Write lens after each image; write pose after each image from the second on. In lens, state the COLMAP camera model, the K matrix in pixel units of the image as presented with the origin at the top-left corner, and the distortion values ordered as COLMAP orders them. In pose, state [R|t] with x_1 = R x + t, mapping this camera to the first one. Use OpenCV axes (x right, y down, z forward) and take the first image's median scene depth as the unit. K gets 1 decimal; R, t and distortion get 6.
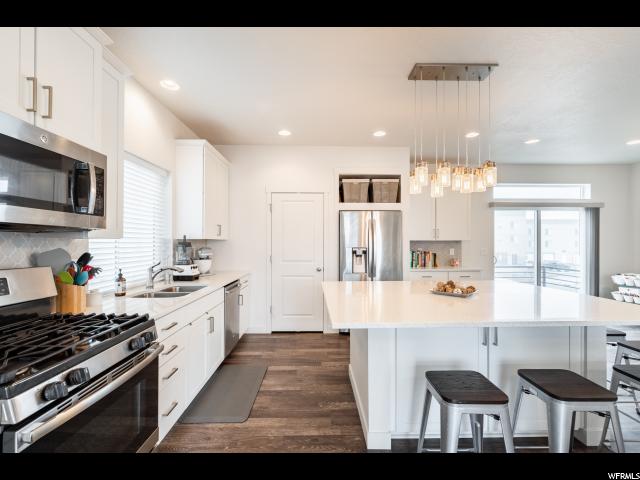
lens RADIAL K [[287.7, 0, 317.7], [0, 287.7, 238.9], [0, 0, 1]] dist [-0.004147, 0.001200]
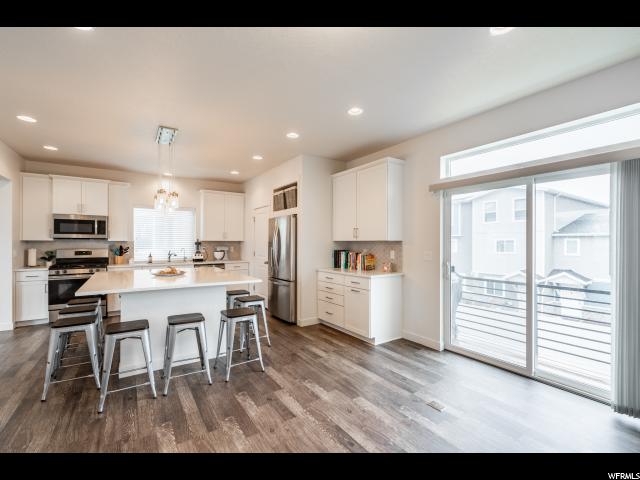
lens RADIAL K [[287.7, 0, 318.8], [0, 287.7, 242.4], [0, 0, 1]] dist [-0.004147, 0.001200]
pose [[0.541156, -0.002019, -0.840920, 1.269415], [0.006307, 0.999979, 0.001658, 0.009595], [0.840898, -0.006201, 0.541158, 0.473908]]
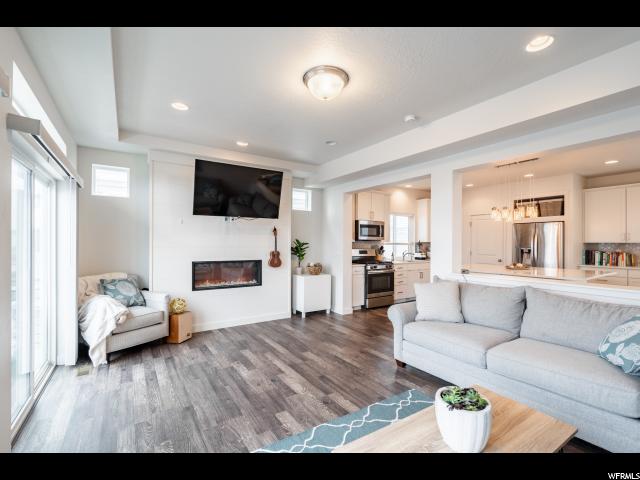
lens RADIAL K [[287.7, 0, 320.6], [0, 287.7, 243.3], [0, 0, 1]] dist [-0.004147, 0.001200]
pose [[0.550283, 0.001772, -0.834977, 0.797203], [0.003901, 0.999981, 0.004693, -0.002614], [0.834969, -0.005840, 0.550265, -0.731667]]
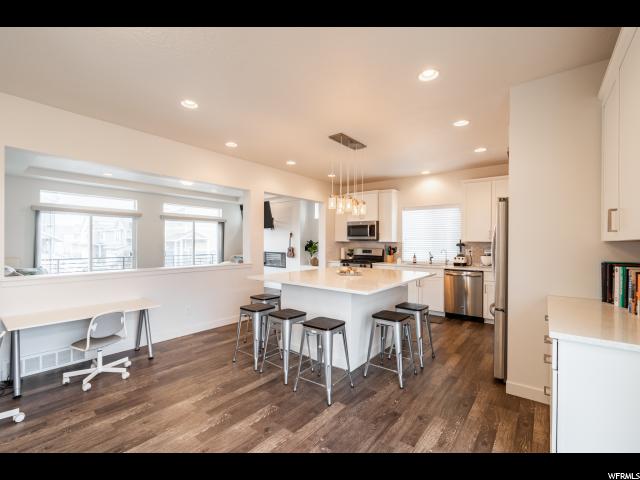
lens RADIAL K [[287.7, 0, 320.2], [0, 287.7, 243.0], [0, 0, 1]] dist [-0.004147, 0.001200]
pose [[-0.630184, -0.004553, -0.776432, 1.048028], [-0.002104, 0.999989, -0.004156, 0.012447], [0.776443, -0.000985, -0.630187, 1.082173]]
